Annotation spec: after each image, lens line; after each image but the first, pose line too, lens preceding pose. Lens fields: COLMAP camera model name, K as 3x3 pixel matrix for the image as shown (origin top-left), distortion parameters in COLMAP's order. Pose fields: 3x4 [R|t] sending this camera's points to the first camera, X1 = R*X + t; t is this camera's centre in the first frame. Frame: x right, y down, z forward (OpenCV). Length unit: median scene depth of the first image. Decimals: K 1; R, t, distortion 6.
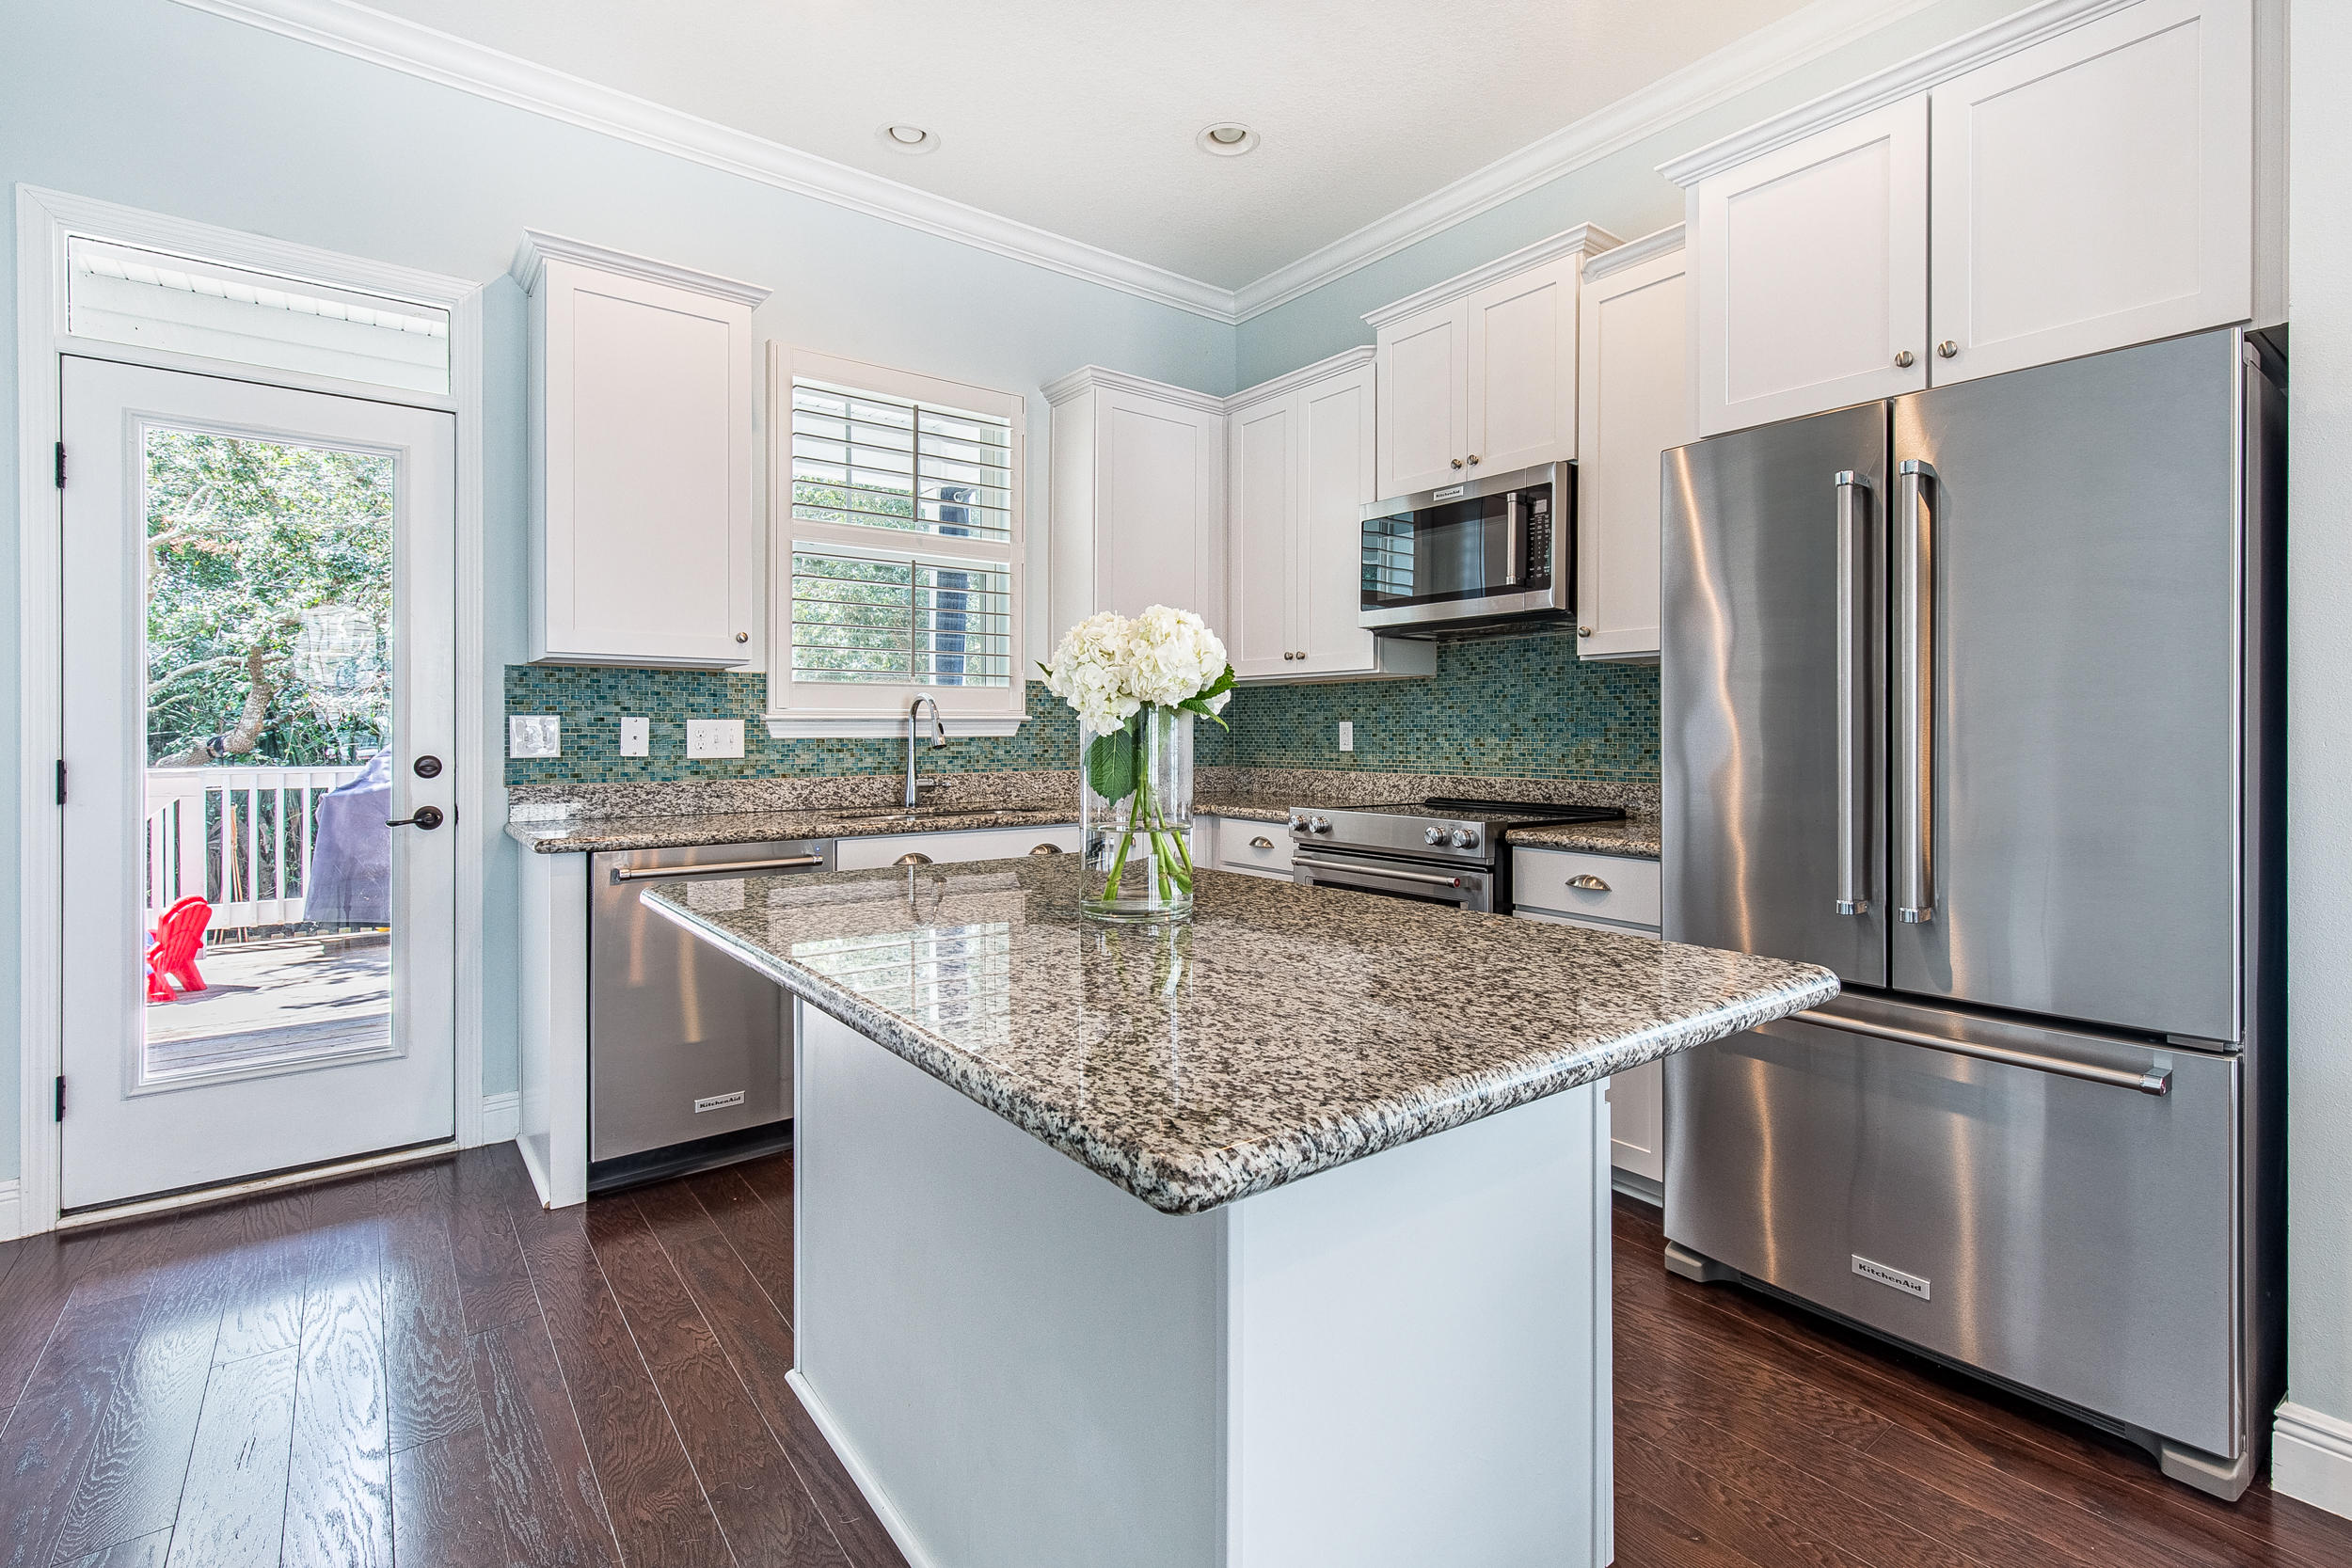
lens RADIAL K [[1082.5, 0, 1187.6], [0, 1082.5, 732.5], [0, 0, 1]] dist [0.002857, 0.000399]
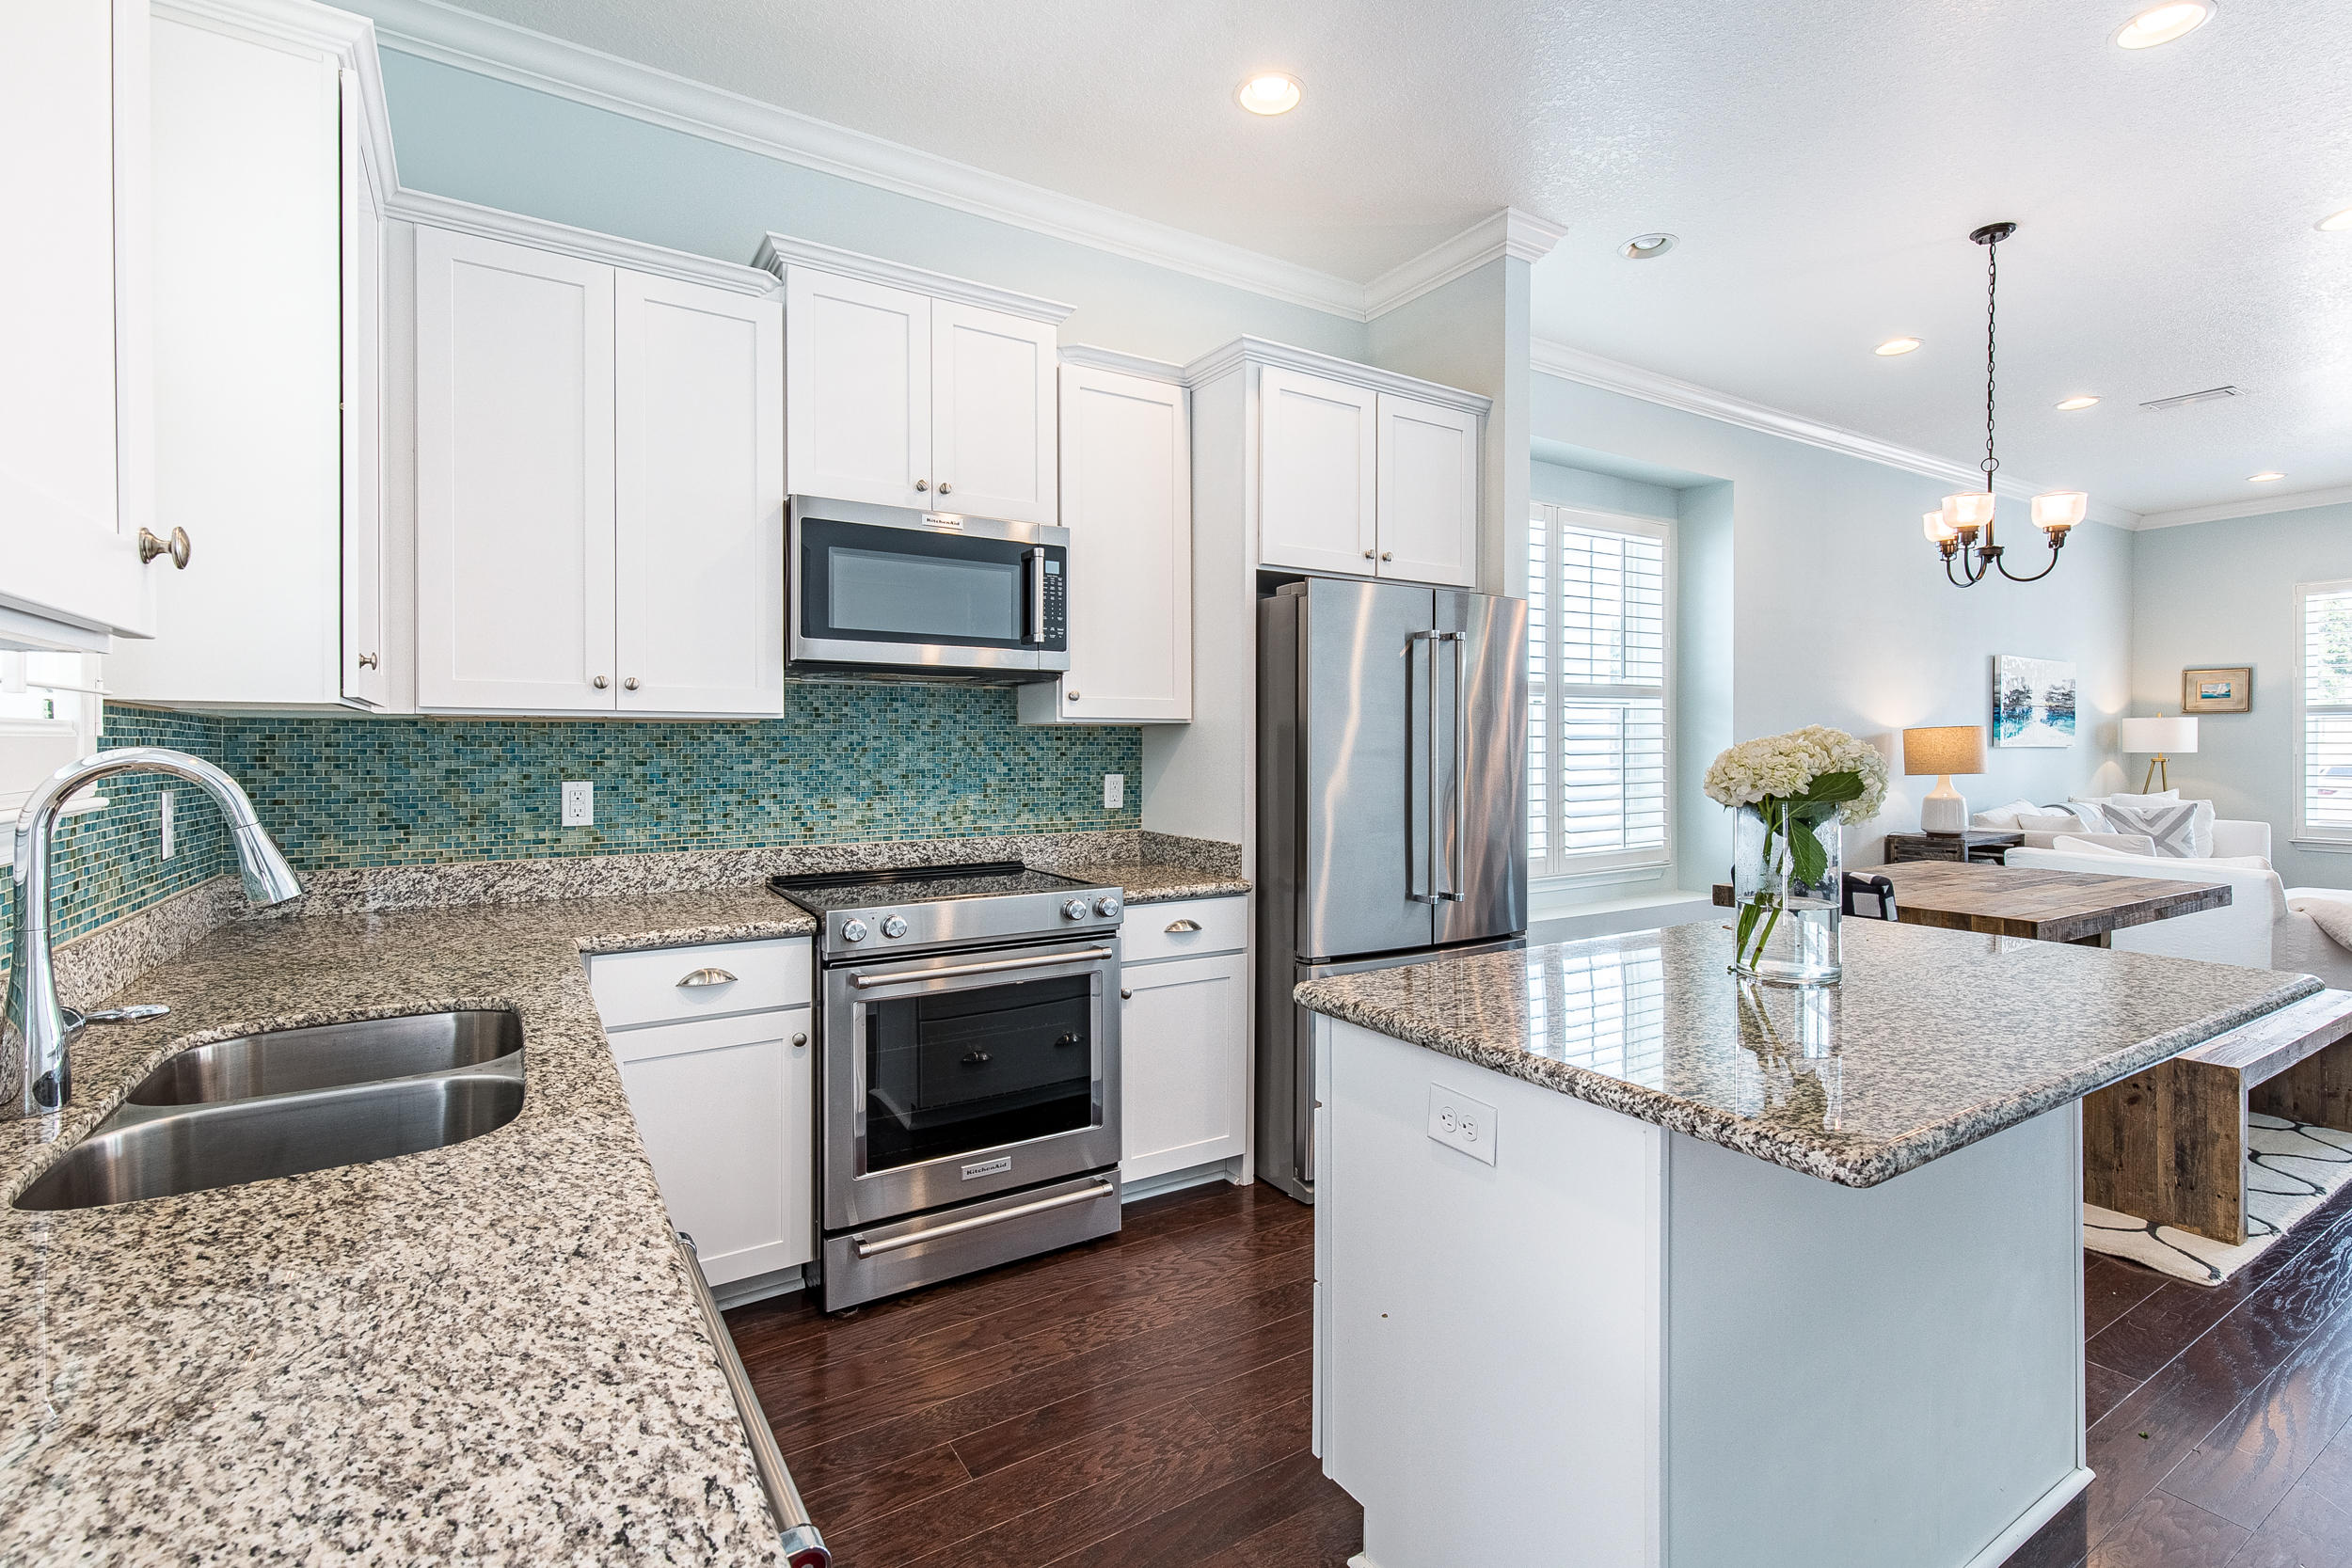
lens RADIAL K [[1077.1, 0, 1185.2], [0, 1077.1, 744.0], [0, 0, 1]] dist [0.010738, 0.000125]
pose [[0.085388, 0.000092, 0.996348, -0.578652], [0.000359, 1.000000, -0.000123, -0.039518], [-0.996348, 0.000368, 0.085388, 0.696565]]
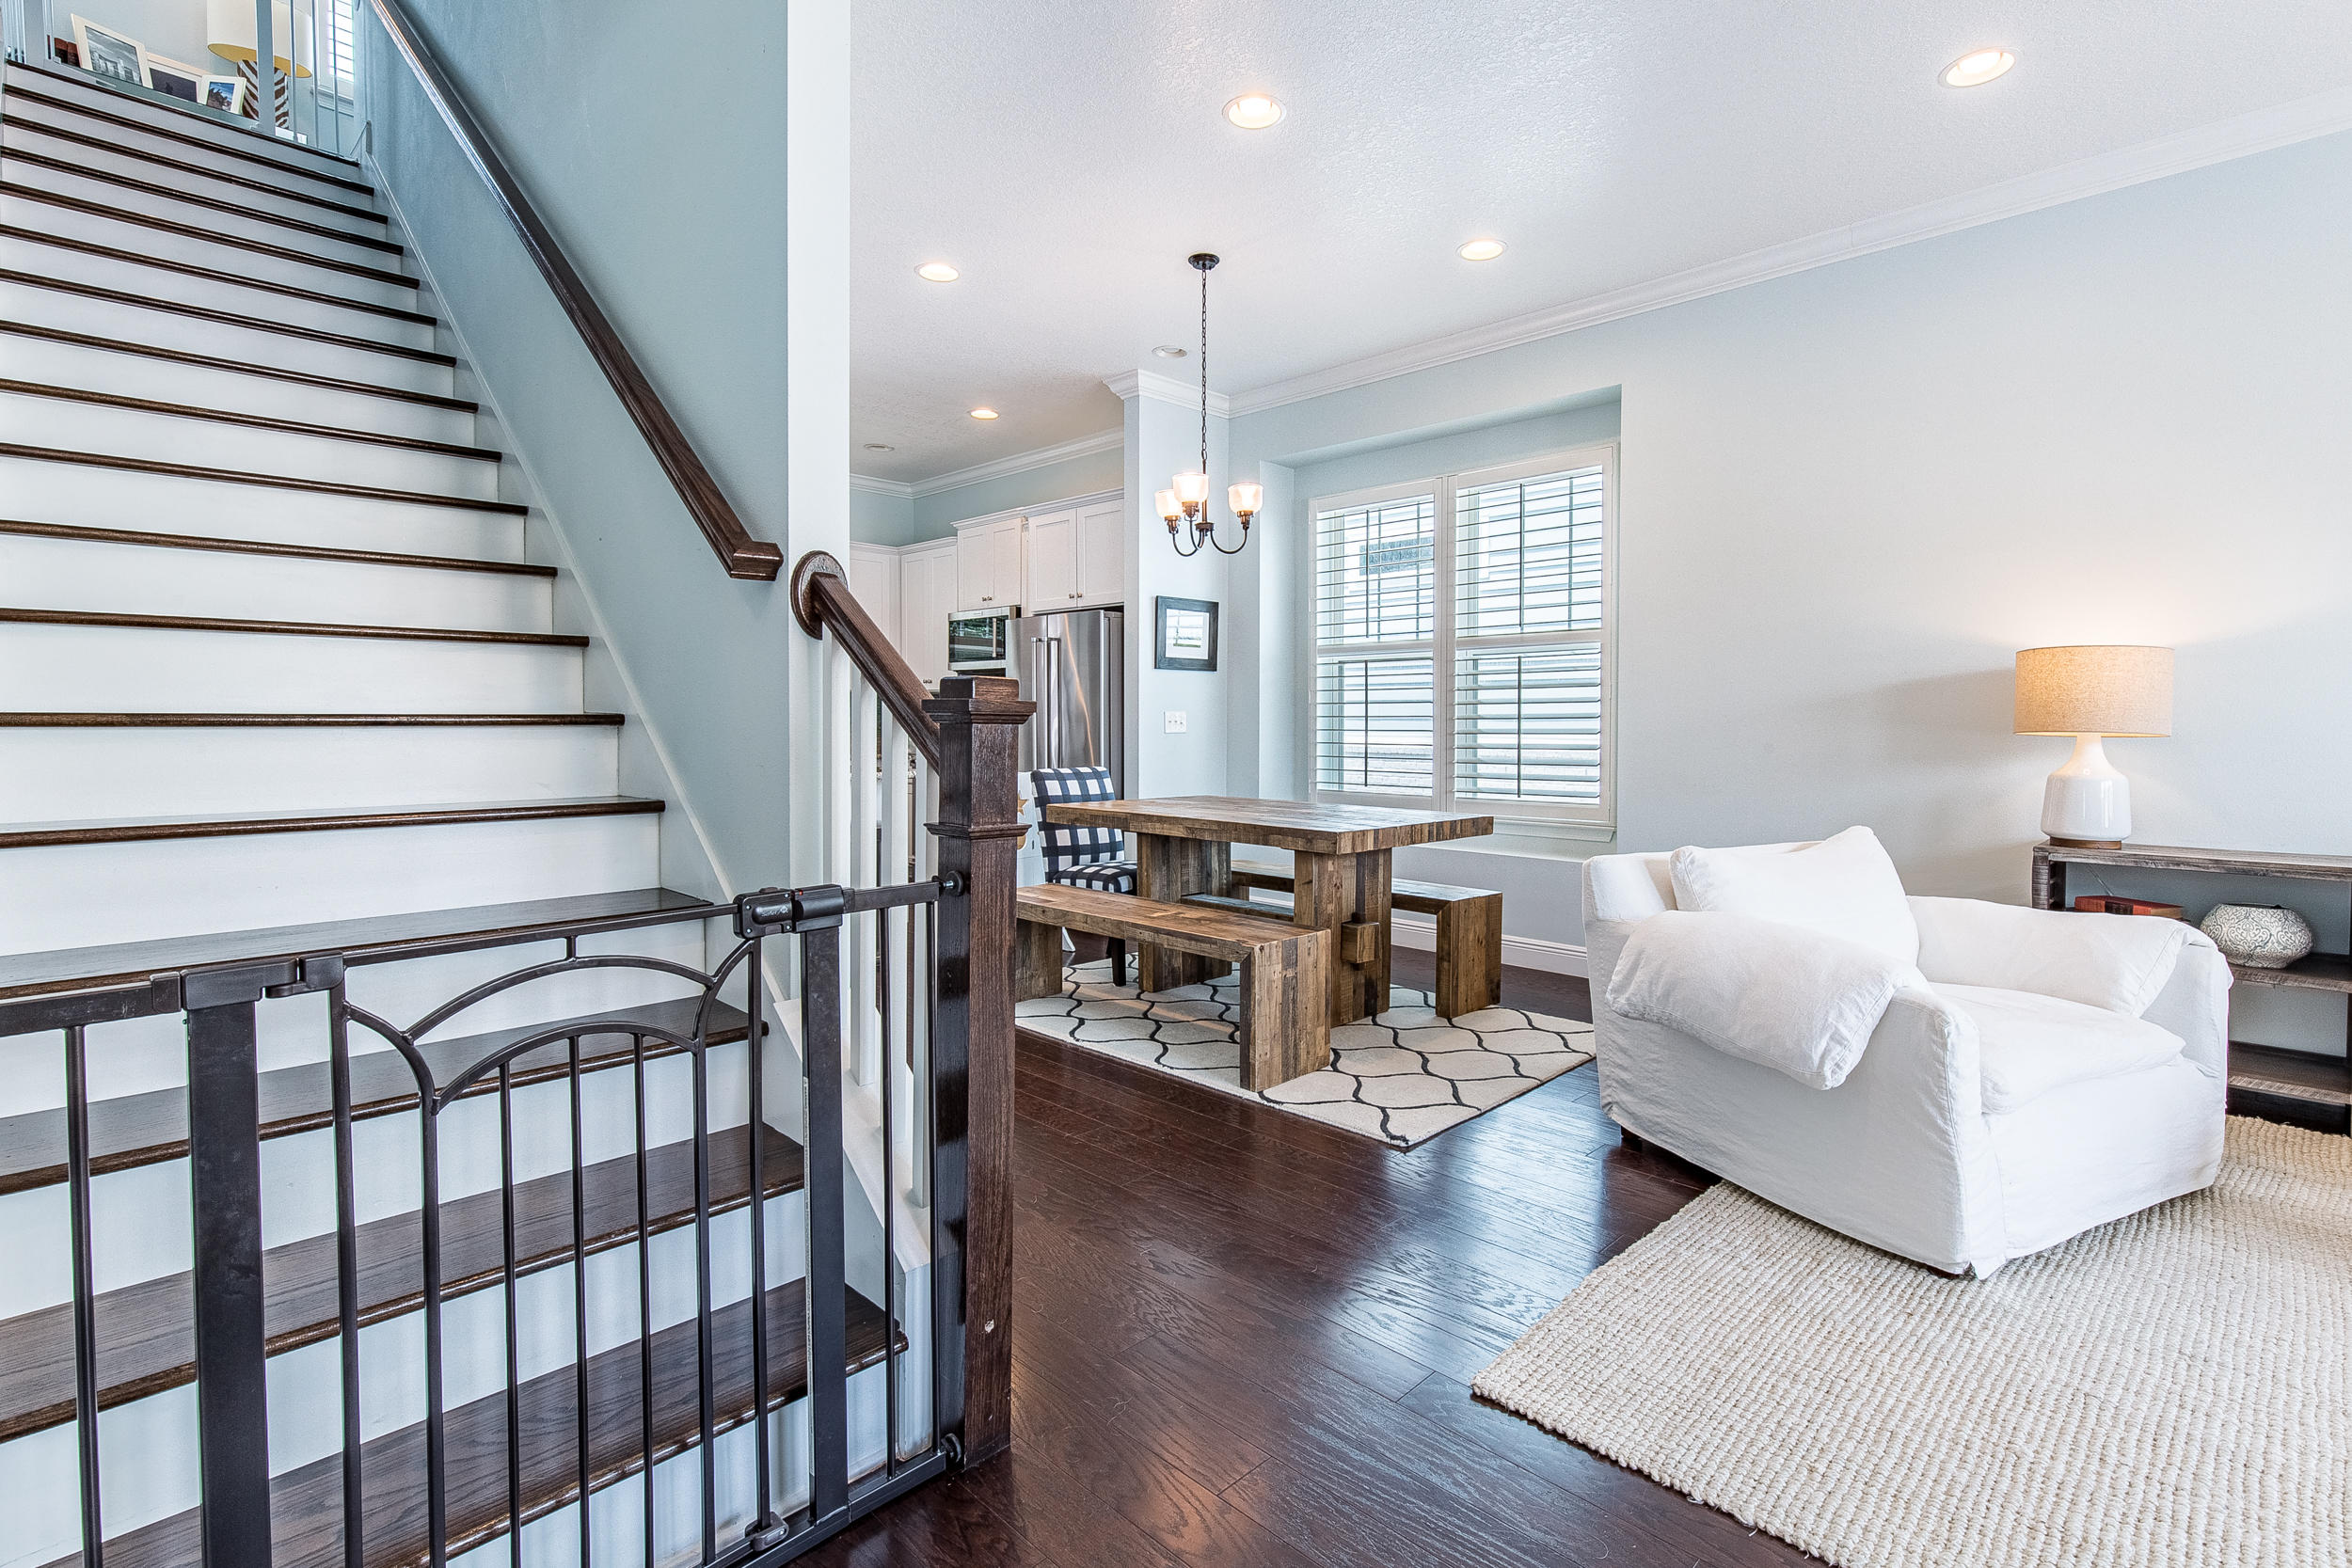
lens RADIAL K [[1125.4, 0, 1214.2], [0, 1125.4, 742.4], [0, 0, 1]] dist [0.000935, -0.000020]
pose [[0.989913, -0.000024, 0.141679, 0.382894], [-0.002875, 0.999791, 0.020258, -0.000342], [-0.141649, -0.020461, 0.989705, -1.346007]]
